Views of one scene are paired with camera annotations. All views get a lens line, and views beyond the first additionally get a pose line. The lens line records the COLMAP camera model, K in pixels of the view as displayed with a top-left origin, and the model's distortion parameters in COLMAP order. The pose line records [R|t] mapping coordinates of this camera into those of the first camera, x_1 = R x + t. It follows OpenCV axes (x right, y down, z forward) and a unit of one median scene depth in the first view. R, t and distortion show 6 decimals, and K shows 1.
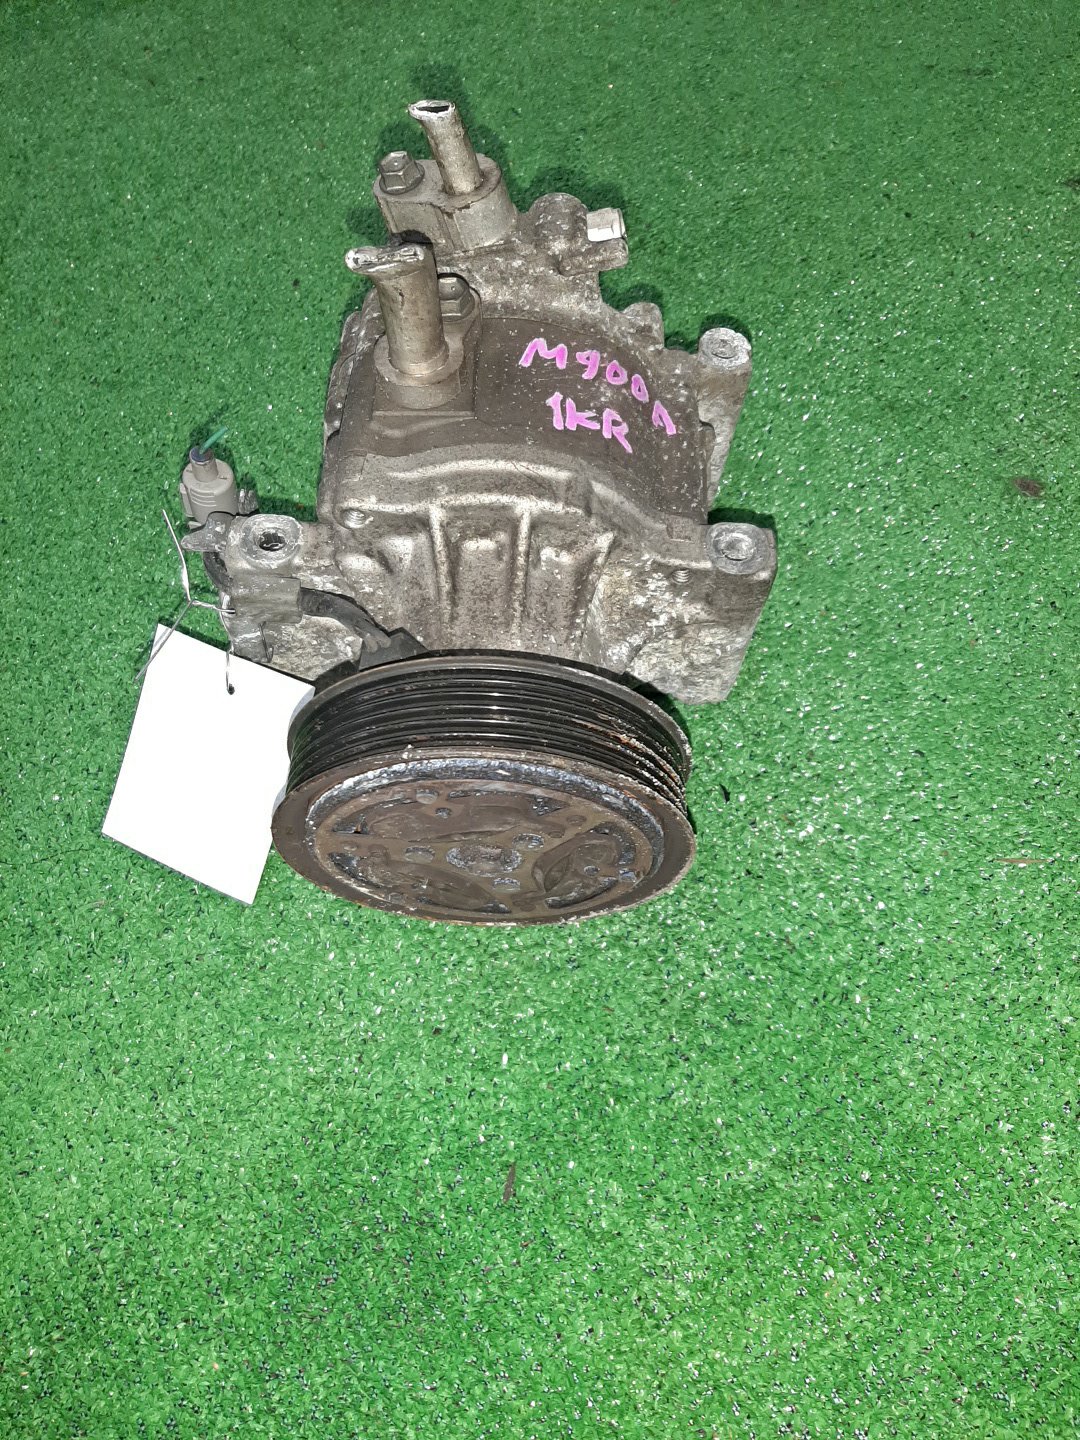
lens RADIAL K [[1172.8, 0, 552.4], [0, 1172.8, 722.9], [0, 0, 1]] dist [0.022051, -0.083966]
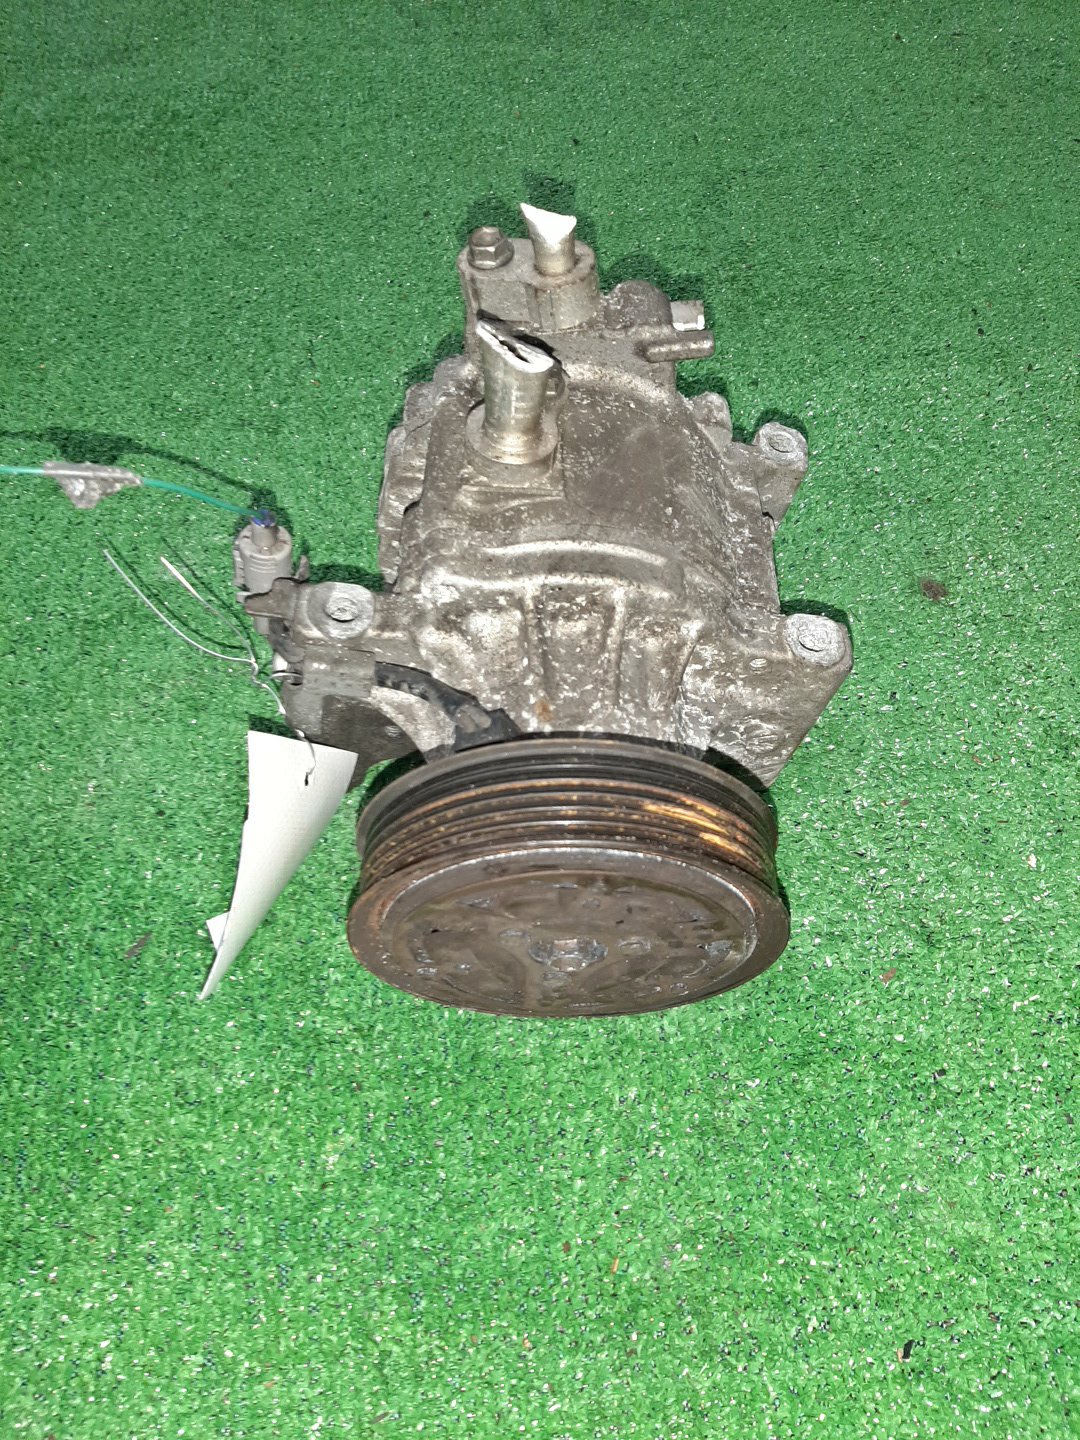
lens RADIAL K [[1172.8, 0, 552.4], [0, 1172.8, 722.9], [0, 0, 1]] dist [0.022051, -0.083966]
pose [[0.911589, 0.375588, -0.167150, 0.381666], [-0.383000, 0.923652, -0.013315, 0.054303], [0.149387, 0.076157, 0.985842, -0.047944]]
